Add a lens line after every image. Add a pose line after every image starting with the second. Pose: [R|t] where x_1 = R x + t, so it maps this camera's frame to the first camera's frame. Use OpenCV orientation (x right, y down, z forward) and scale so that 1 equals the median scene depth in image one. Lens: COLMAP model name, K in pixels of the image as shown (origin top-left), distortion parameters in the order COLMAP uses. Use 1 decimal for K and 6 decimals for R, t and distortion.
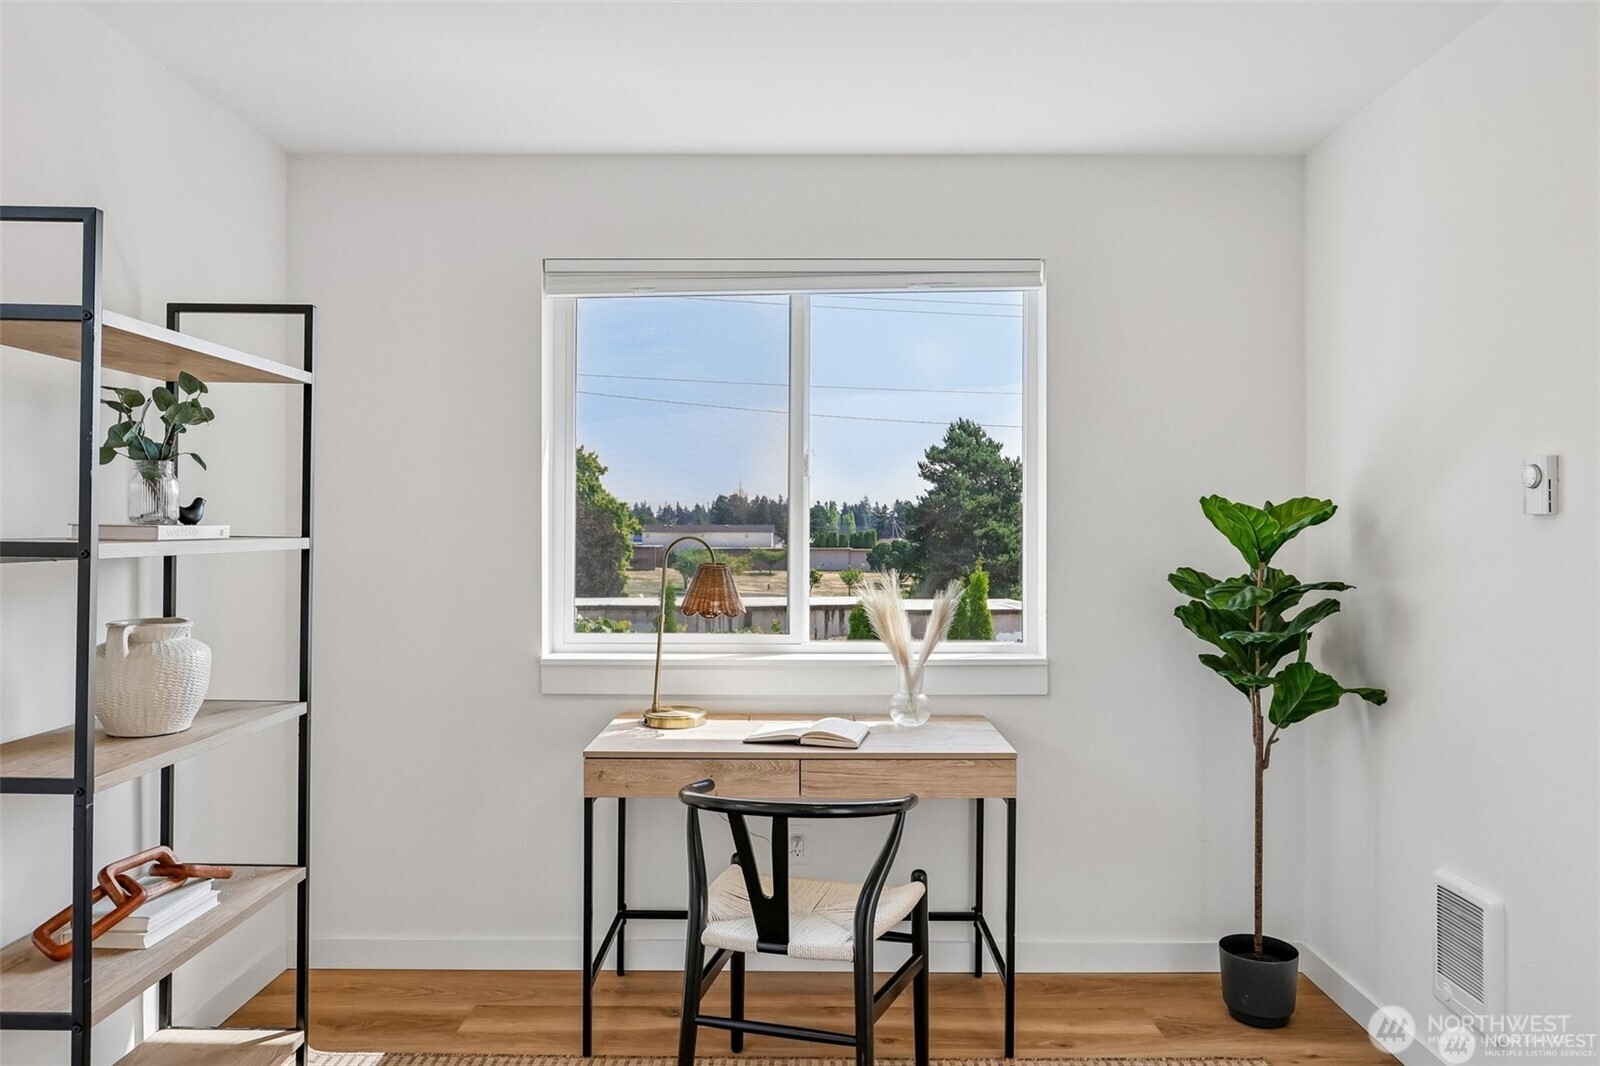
lens RADIAL K [[1054.1, 0, 795.7], [0, 1054.1, 524.5], [0, 0, 1]] dist [0.001252, -0.002721]
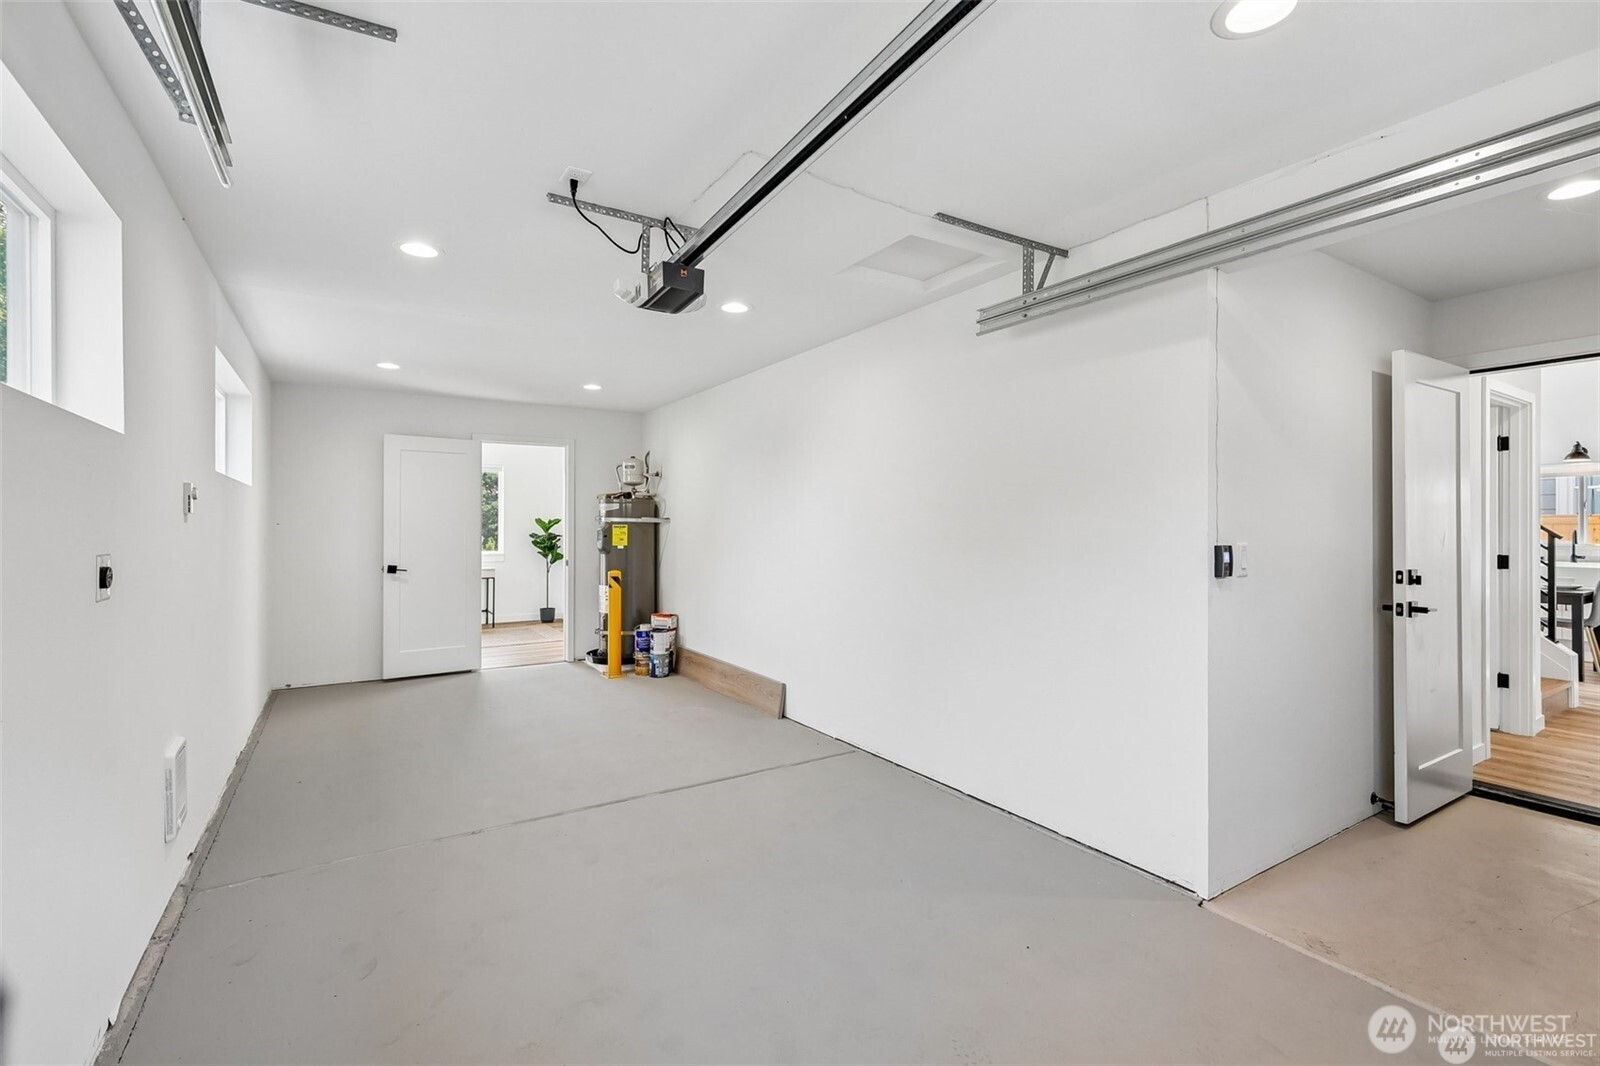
lens RADIAL K [[713.8, 0, 794.2], [0, 713.8, 528.9], [0, 0, 1]] dist [-0.002292, 0.000990]
pose [[0.846641, 0.018331, 0.531849, -0.338598], [-0.022663, 0.999742, 0.001619, -0.010010], [-0.531682, -0.013424, 0.846838, -2.245625]]
